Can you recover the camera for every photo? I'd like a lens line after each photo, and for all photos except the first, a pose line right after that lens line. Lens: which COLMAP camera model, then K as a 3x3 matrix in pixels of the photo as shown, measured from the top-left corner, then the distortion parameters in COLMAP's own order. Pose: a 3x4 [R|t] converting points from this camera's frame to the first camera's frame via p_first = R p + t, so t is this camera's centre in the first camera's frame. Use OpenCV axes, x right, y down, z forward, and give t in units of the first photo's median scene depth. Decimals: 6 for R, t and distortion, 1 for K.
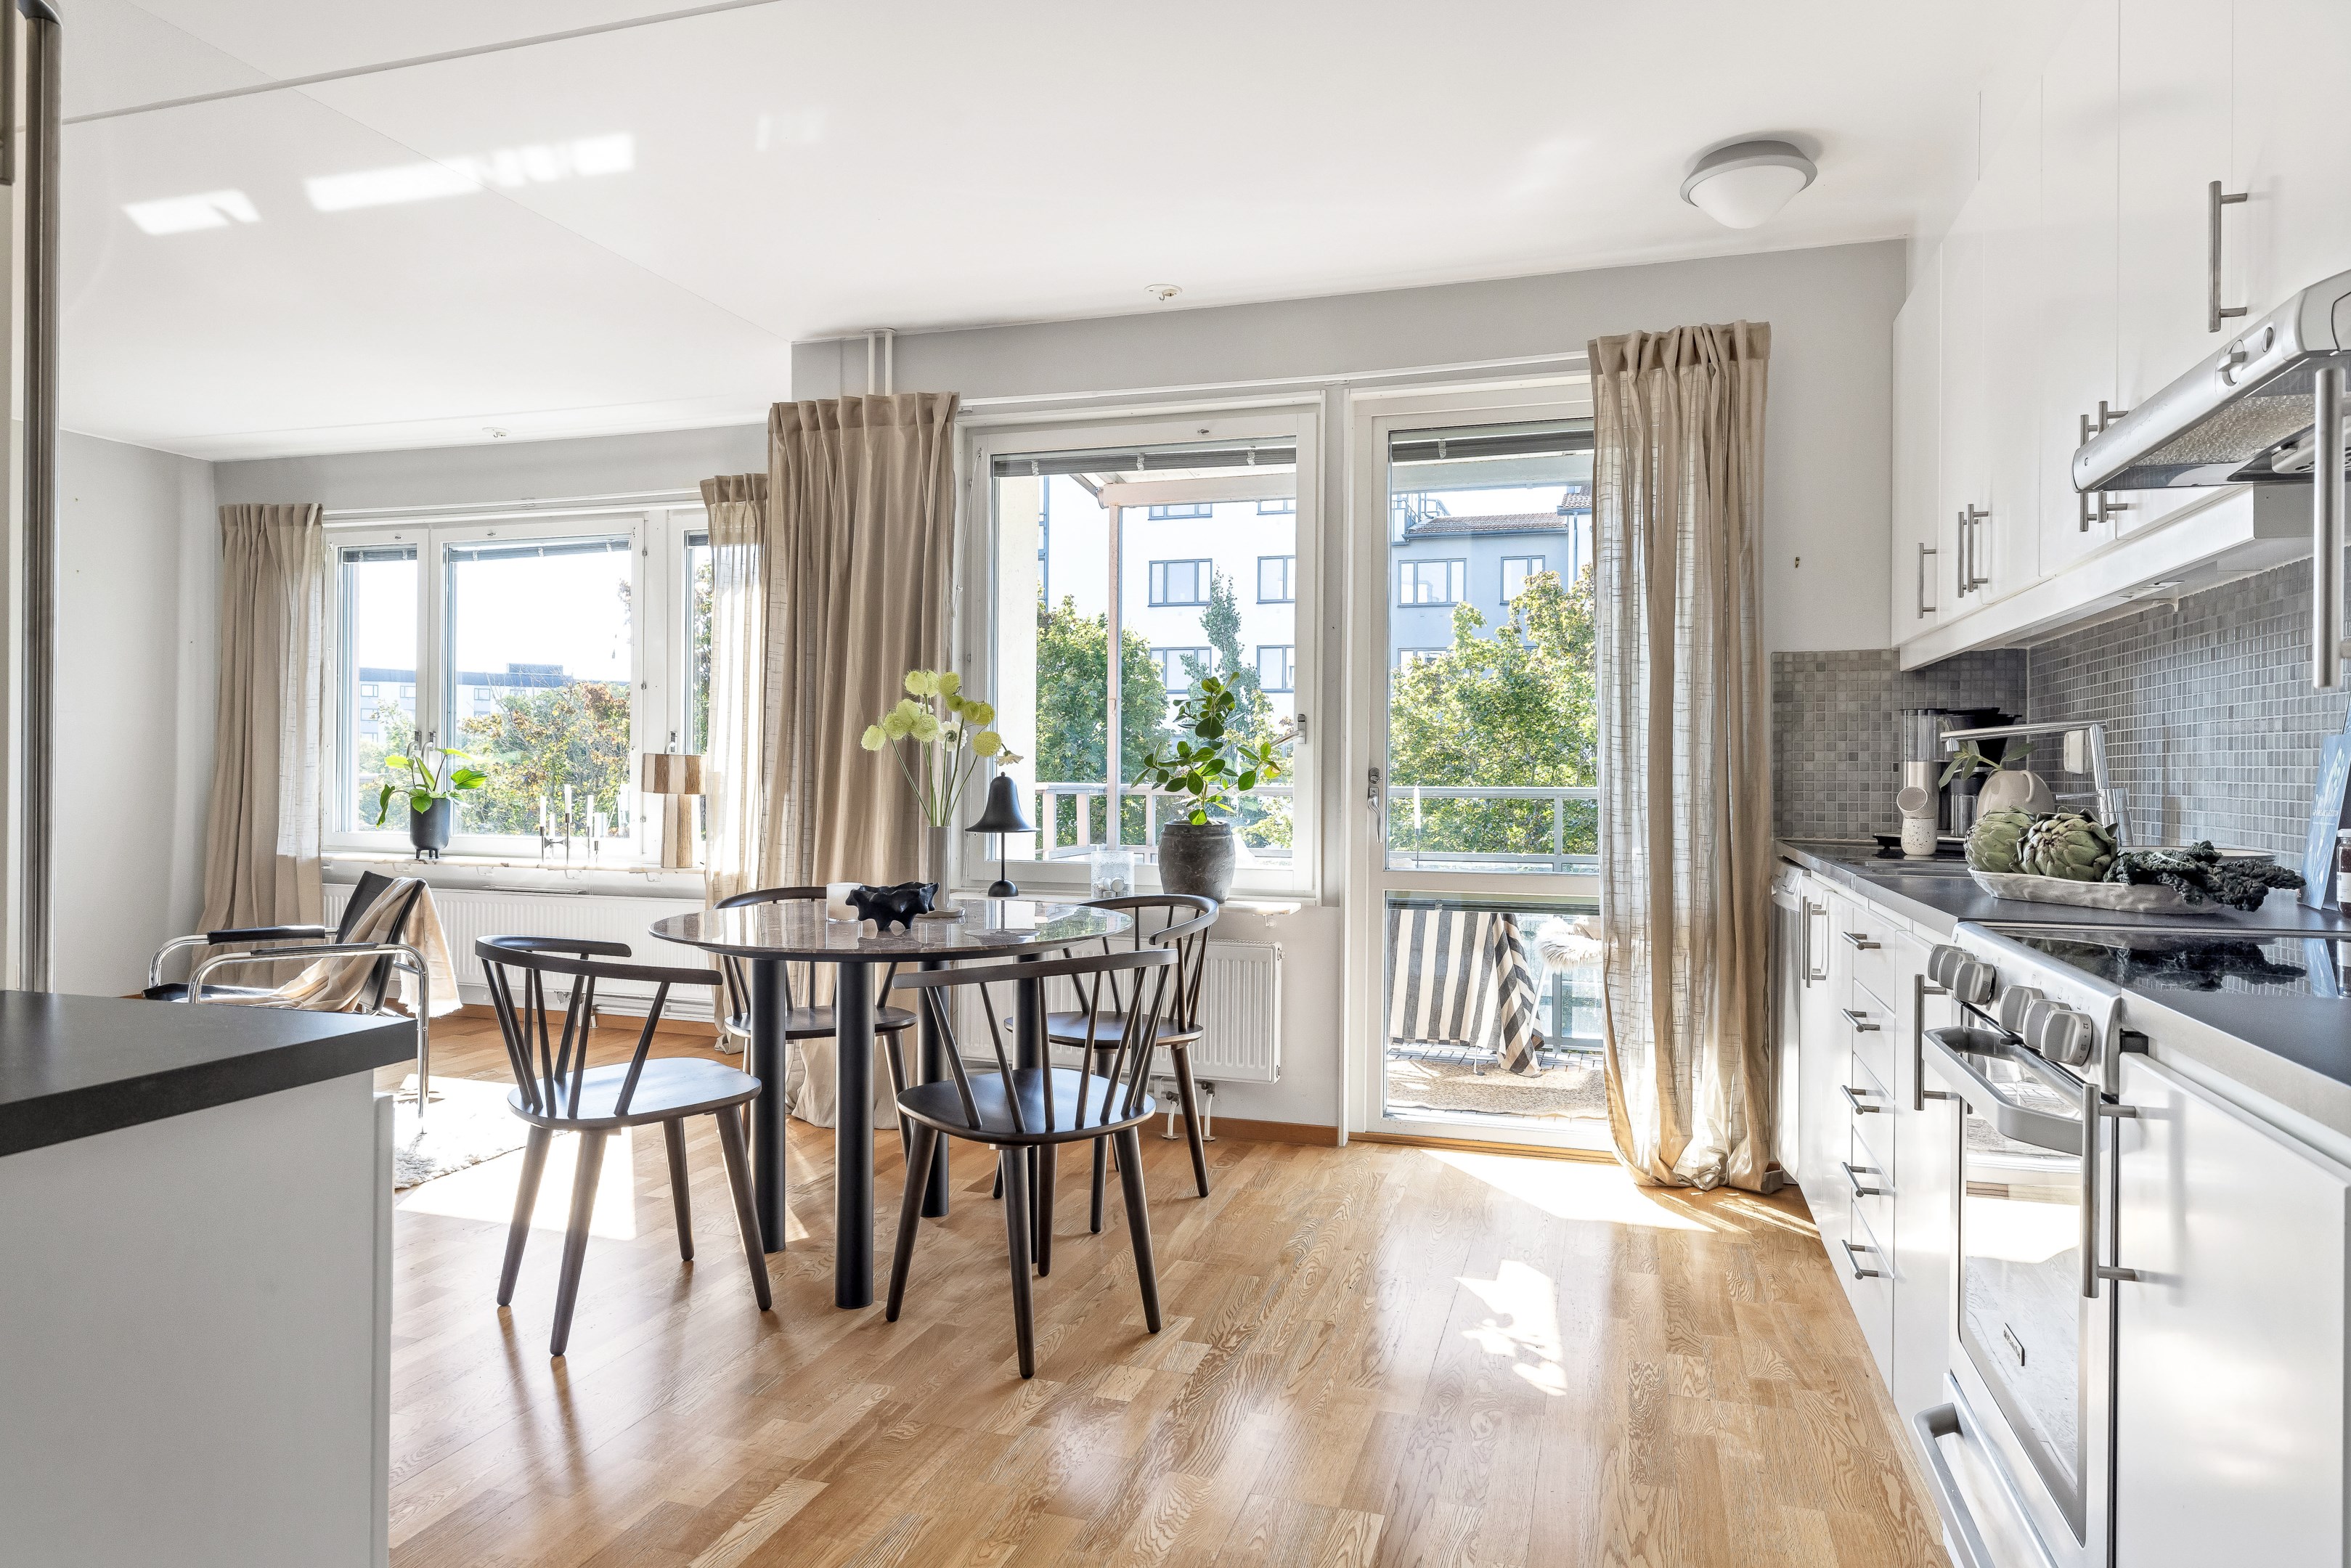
lens RADIAL K [[1425.8, 0, 1175.5], [0, 1425.8, 784.0], [0, 0, 1]] dist [0.004035, 0.001080]
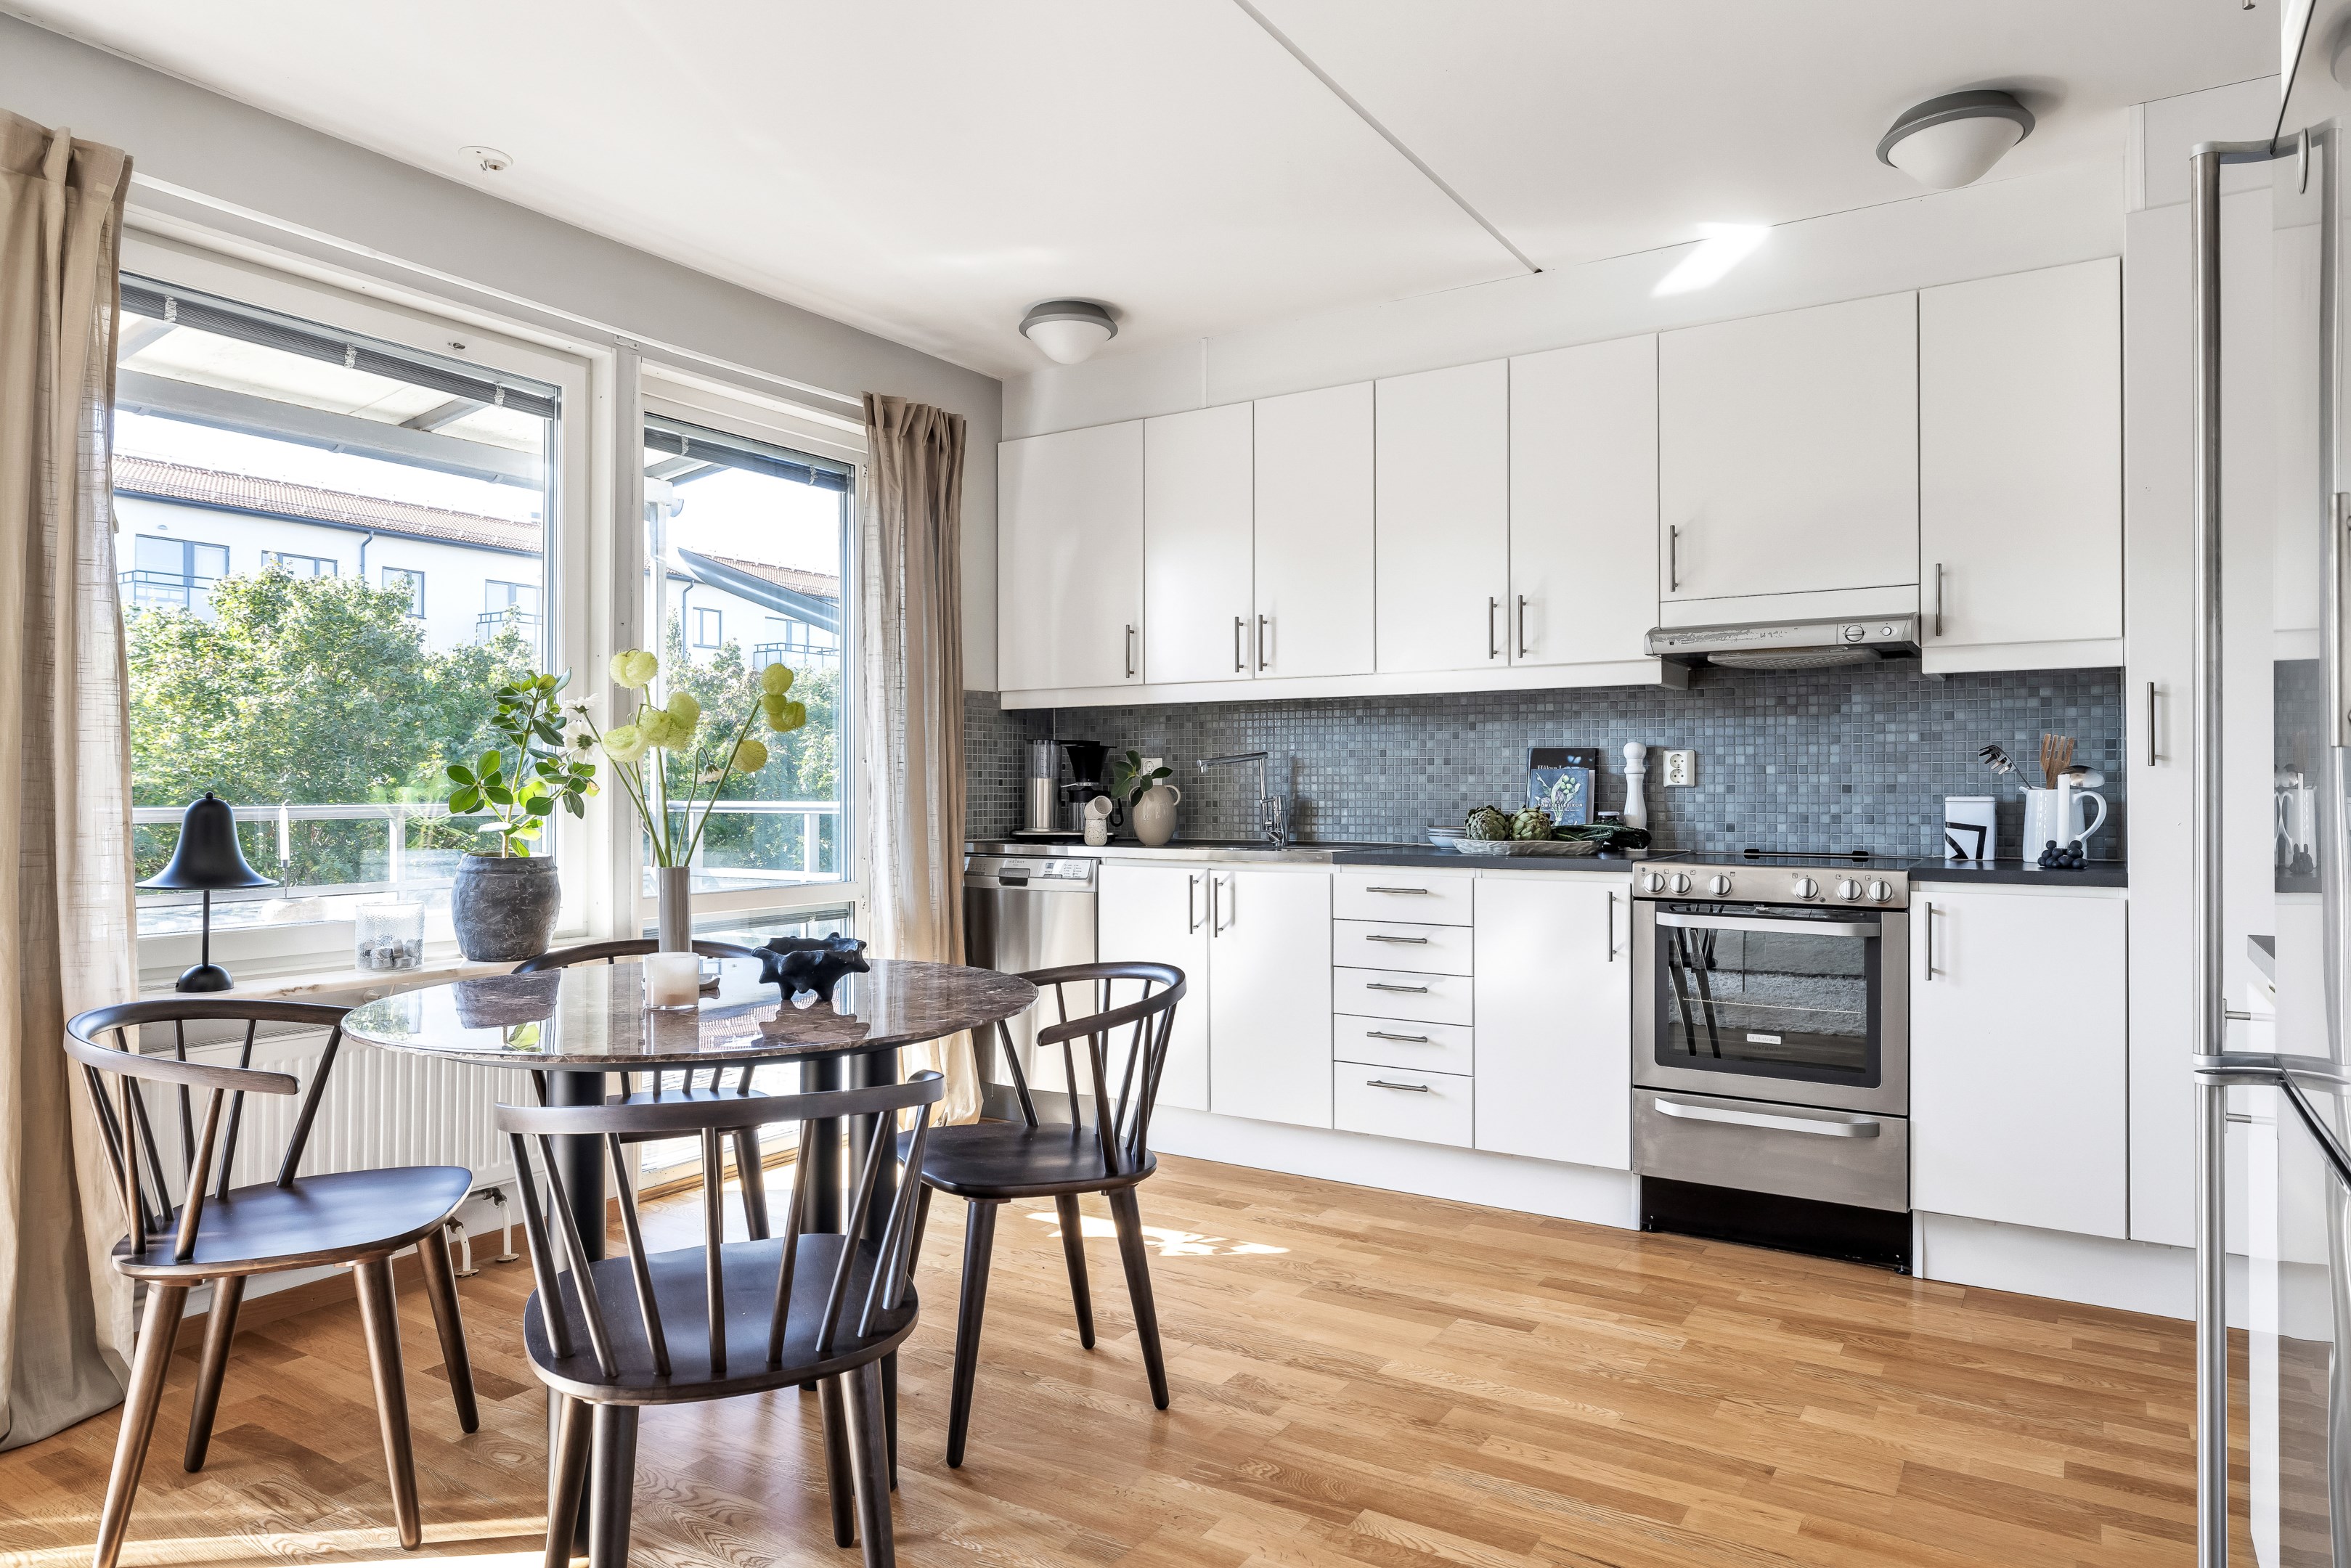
lens RADIAL K [[1430.0, 0, 1175.5], [0, 1430.0, 784.0], [0, 0, 1]] dist [0.000029, 0.001710]
pose [[0.262859, -0.002261, 0.964831, -0.628292], [0.011036, 0.999939, -0.000664, -0.007631], [-0.964771, 0.010822, 0.262868, 0.436399]]
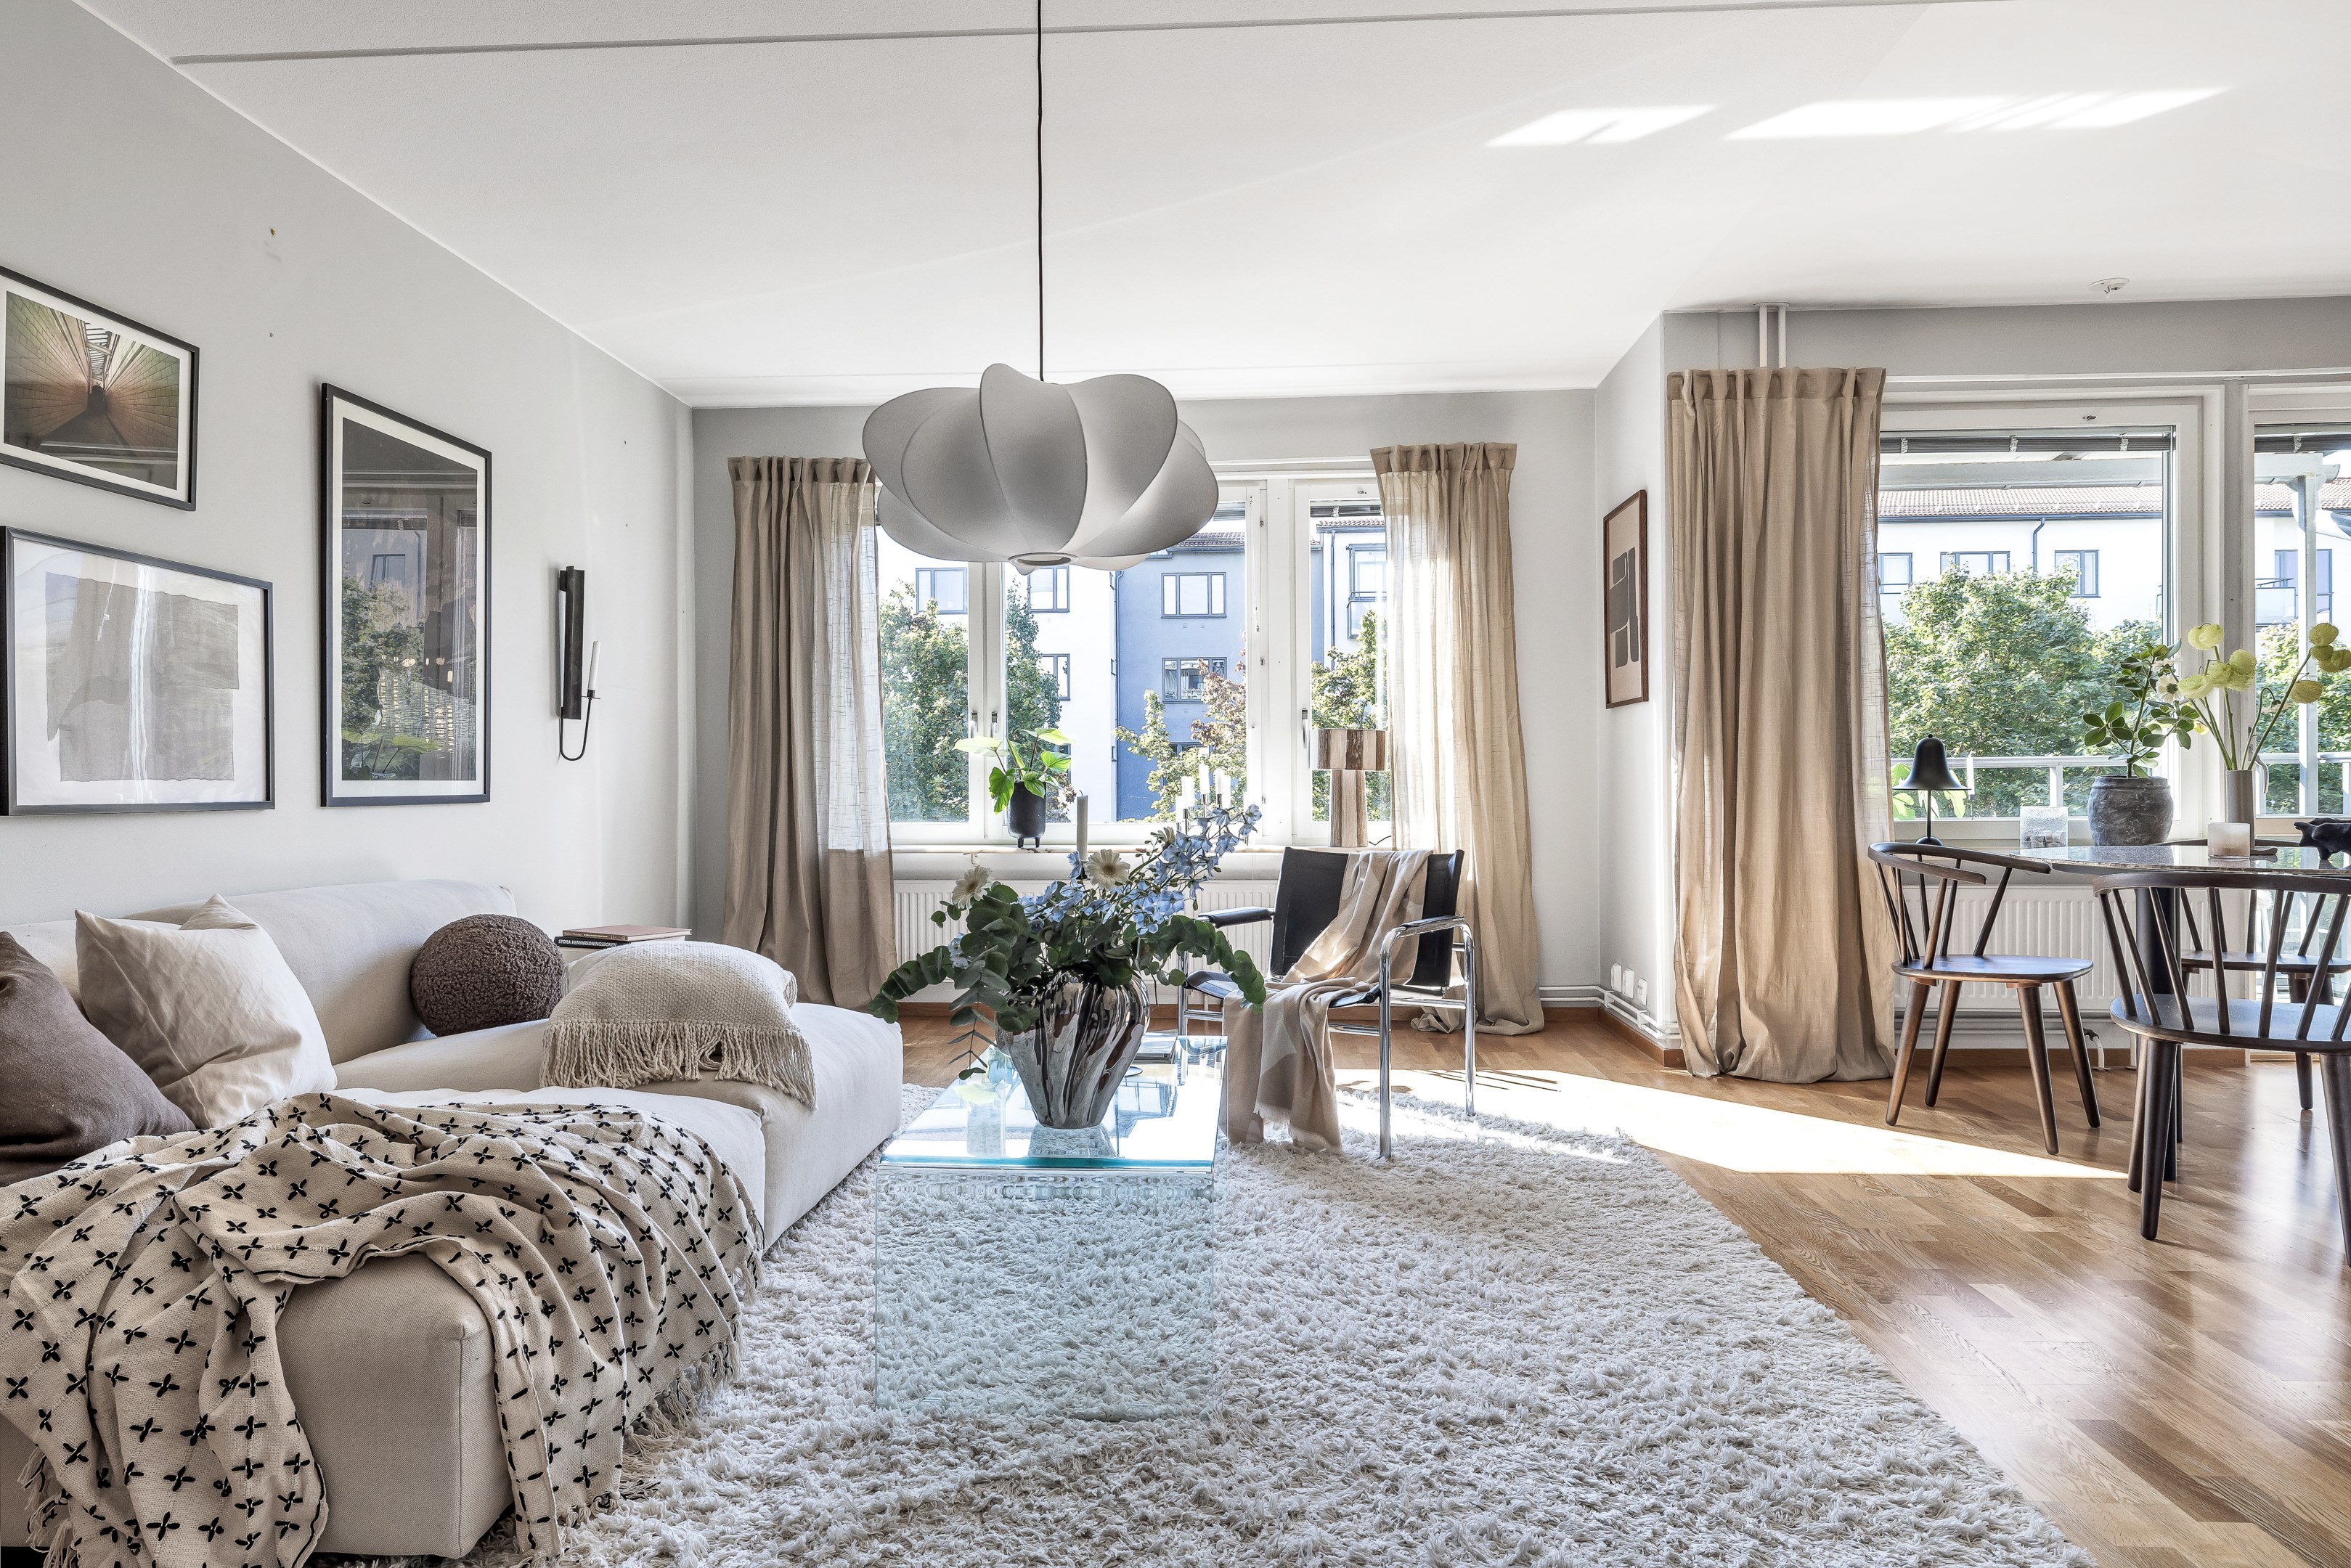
lens RADIAL K [[1406.3, 0, 1175.5], [0, 1406.3, 784.0], [0, 0, 1]] dist [0.000198, -0.000387]
pose [[0.971486, -0.014171, 0.236673, -0.921635], [0.015920, 0.999858, -0.005480, 0.025088], [-0.236562, 0.009092, 0.971574, 0.134526]]
